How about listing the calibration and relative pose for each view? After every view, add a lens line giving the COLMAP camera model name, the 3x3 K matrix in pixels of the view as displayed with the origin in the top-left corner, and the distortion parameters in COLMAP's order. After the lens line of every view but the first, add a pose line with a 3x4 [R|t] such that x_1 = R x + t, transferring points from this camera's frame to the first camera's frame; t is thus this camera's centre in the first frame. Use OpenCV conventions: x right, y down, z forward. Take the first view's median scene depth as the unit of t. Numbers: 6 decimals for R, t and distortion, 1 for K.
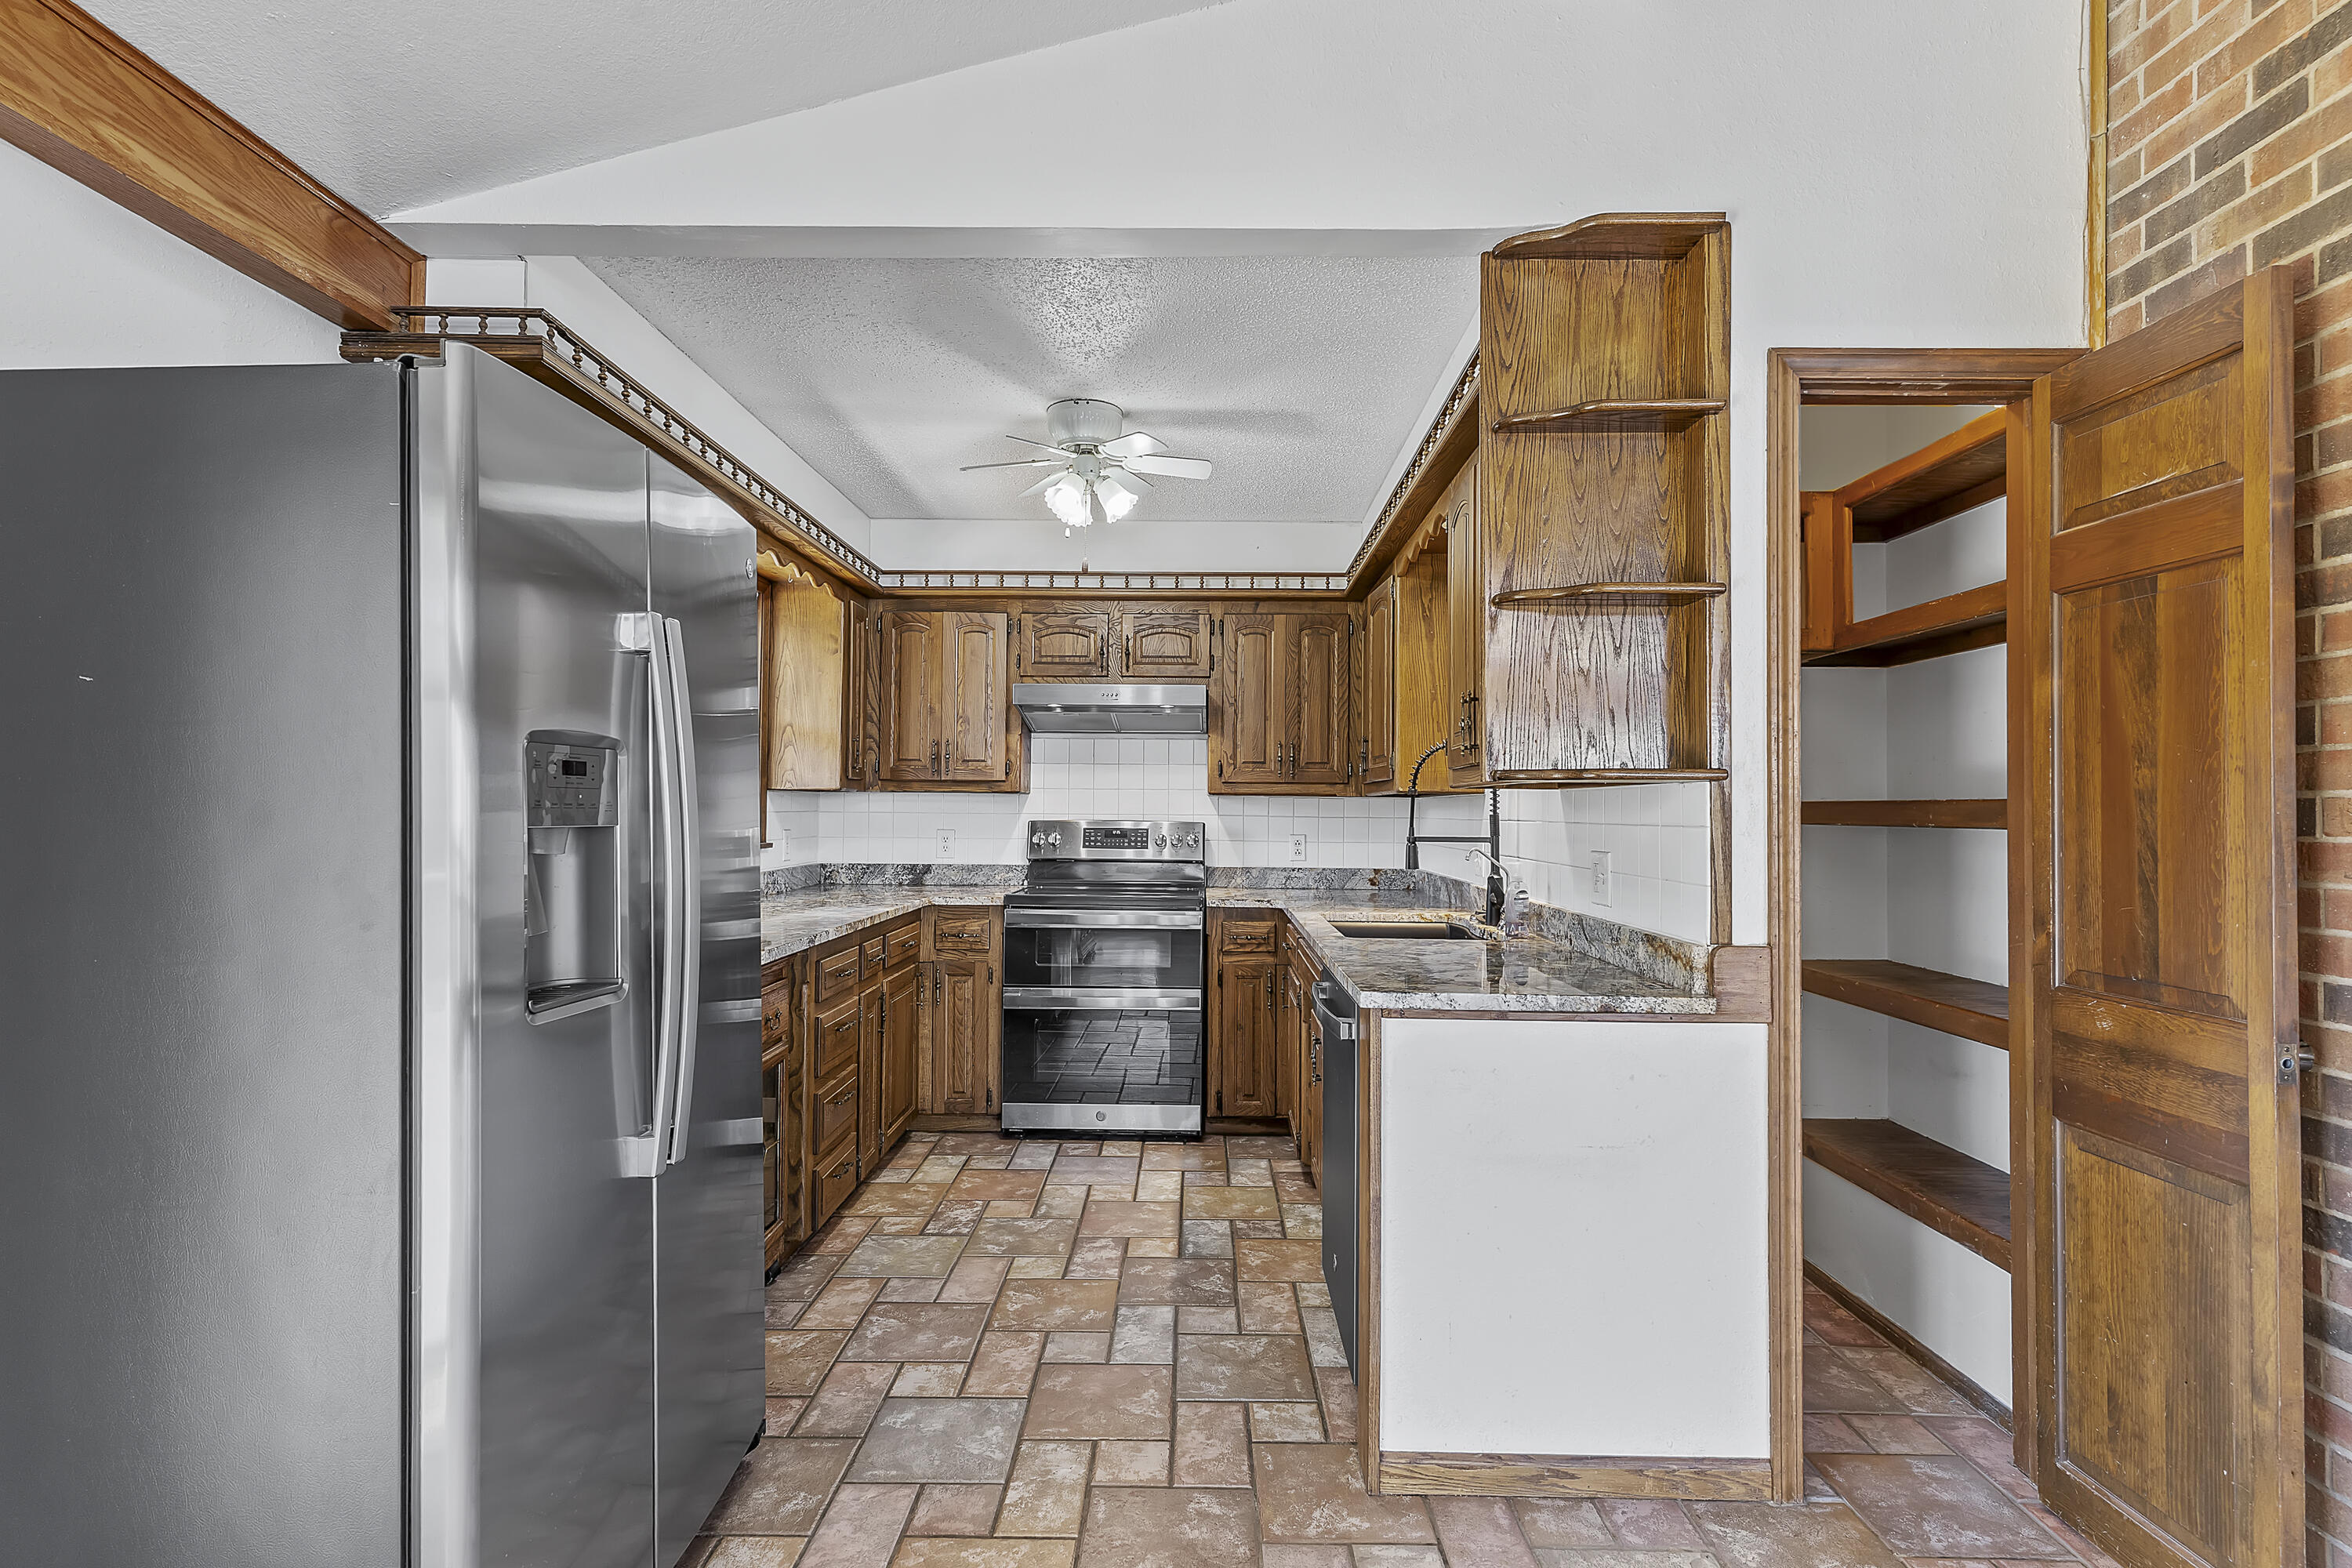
lens RADIAL K [[1166.2, 0, 1117.2], [0, 1166.2, 779.4], [0, 0, 1]] dist [0.000861, 0.000019]
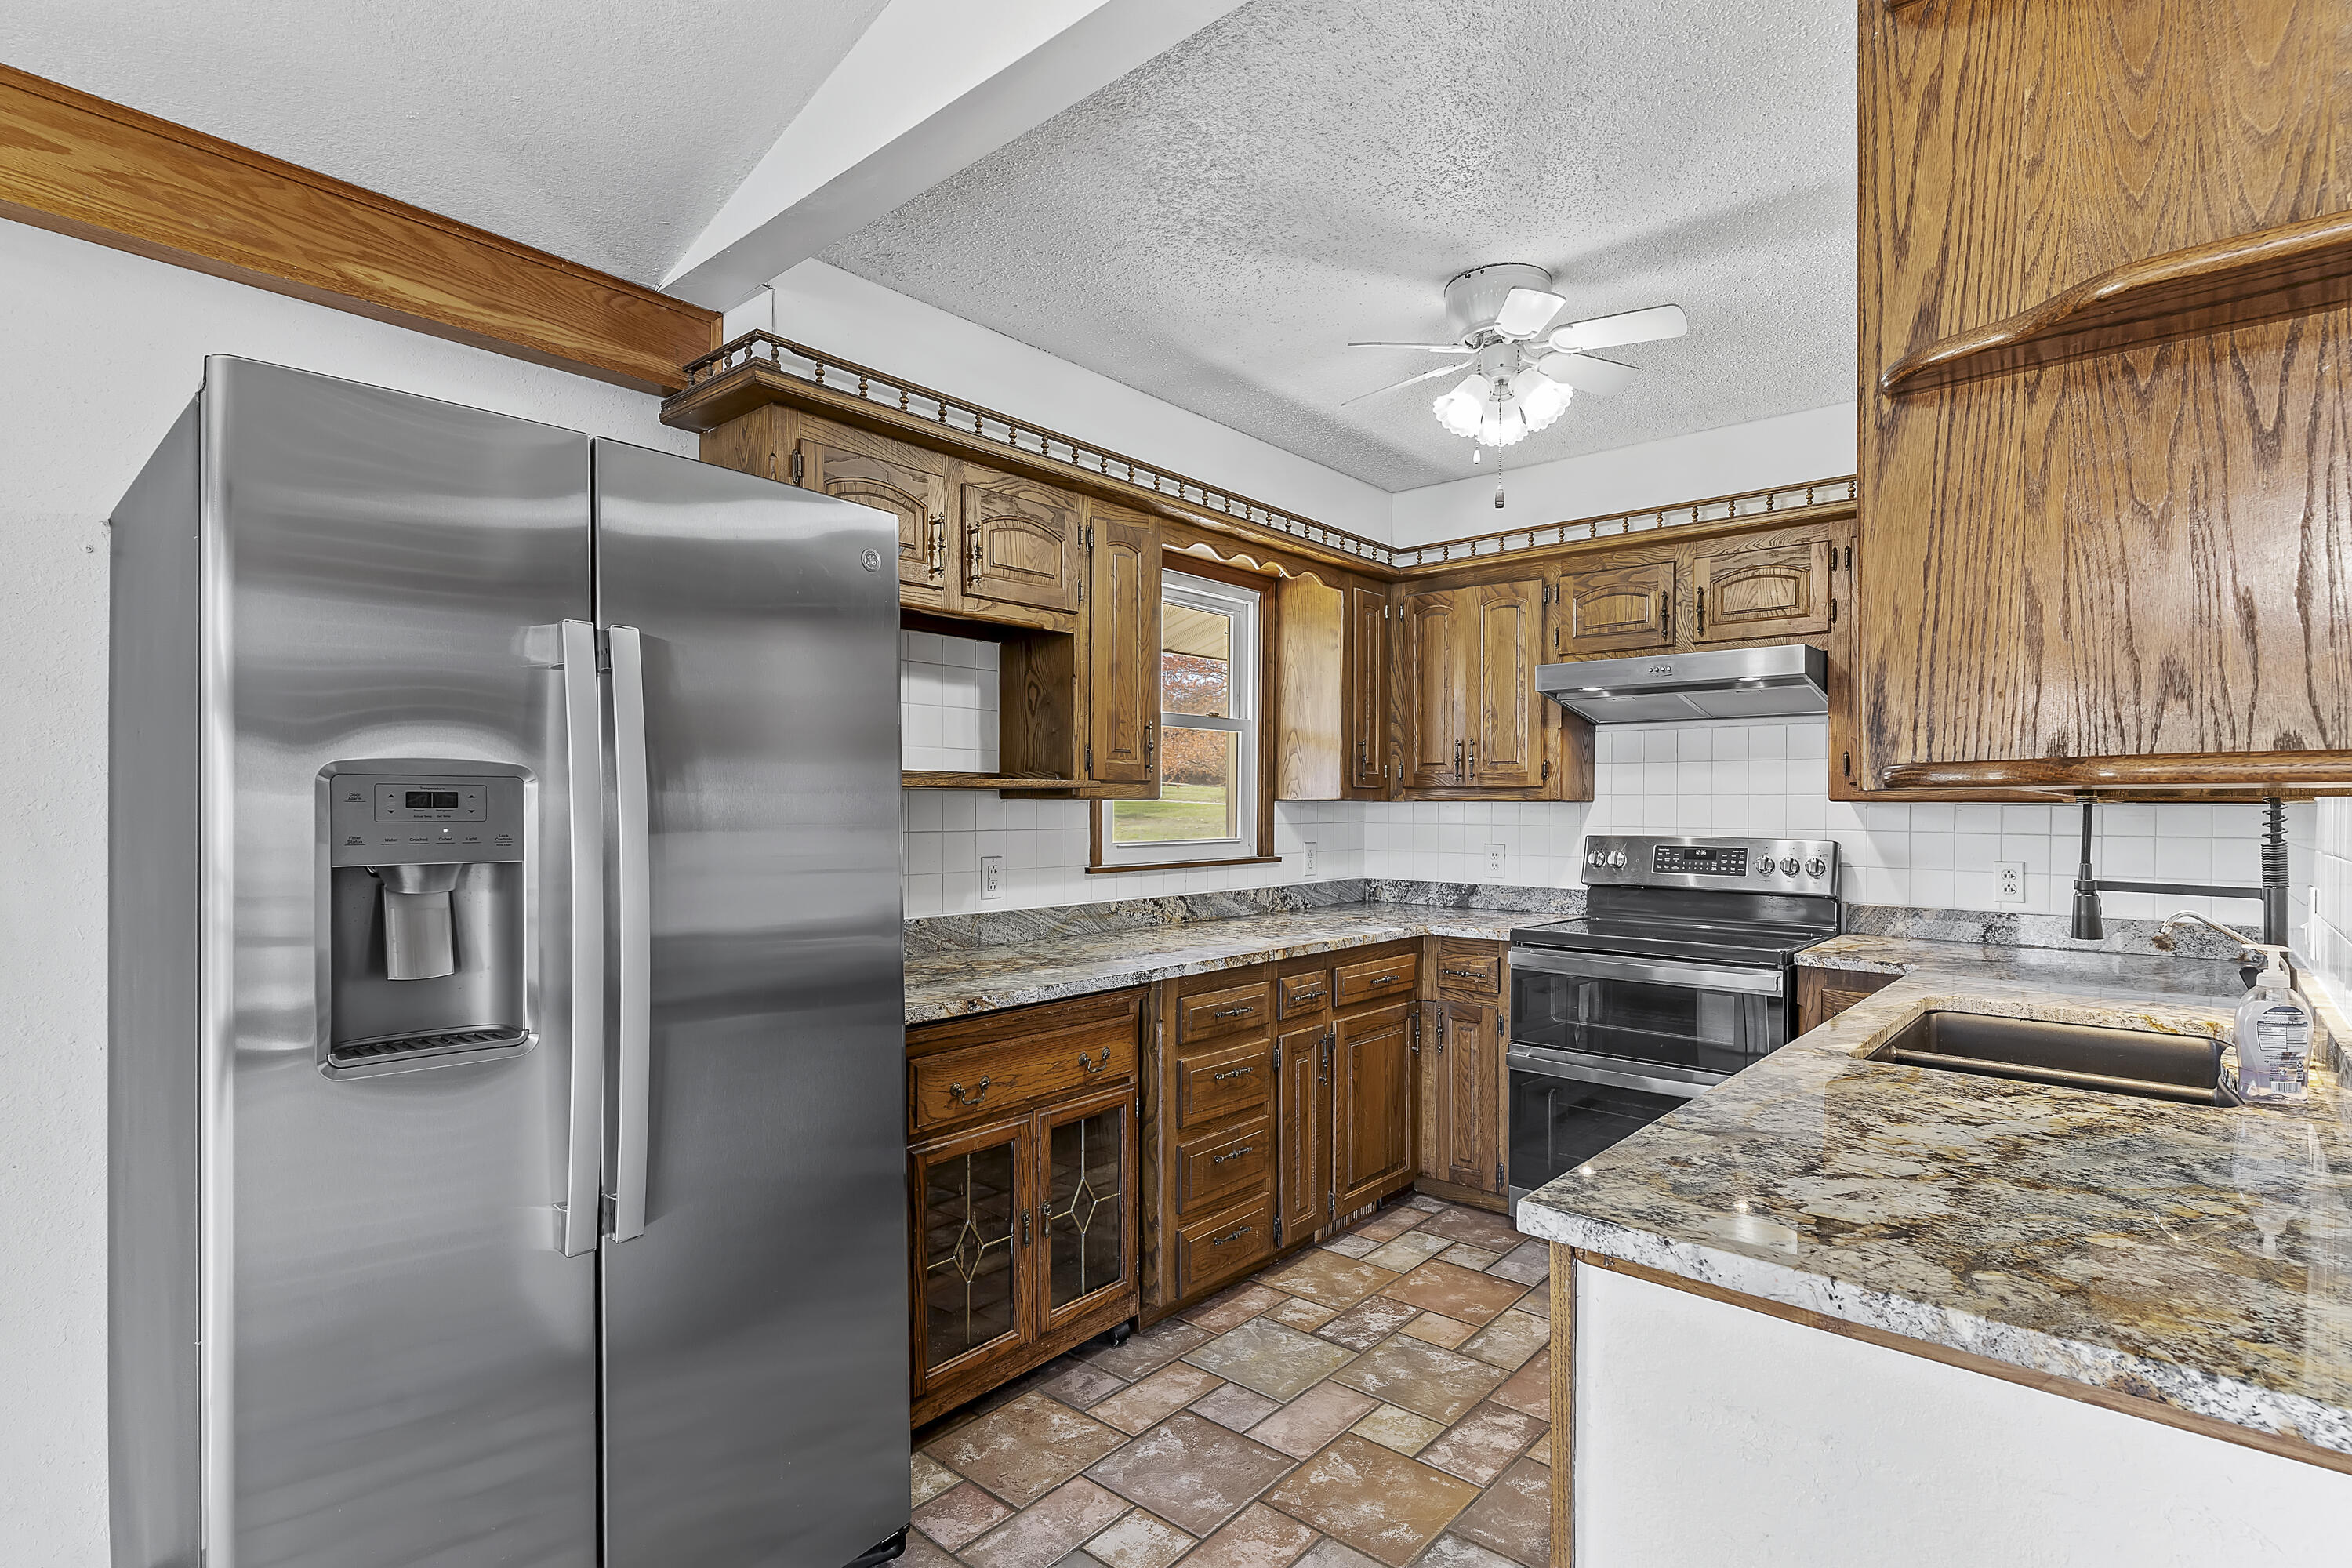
lens RADIAL K [[1110.4, 0, 1120.2], [0, 1110.4, 805.6], [0, 0, 1]] dist [-0.001749, -0.000322]
pose [[0.775402, -0.006267, -0.631437, 0.182466], [0.019583, 0.999708, 0.014126, -0.002340], [0.631164, -0.023319, 0.775299, 0.240181]]
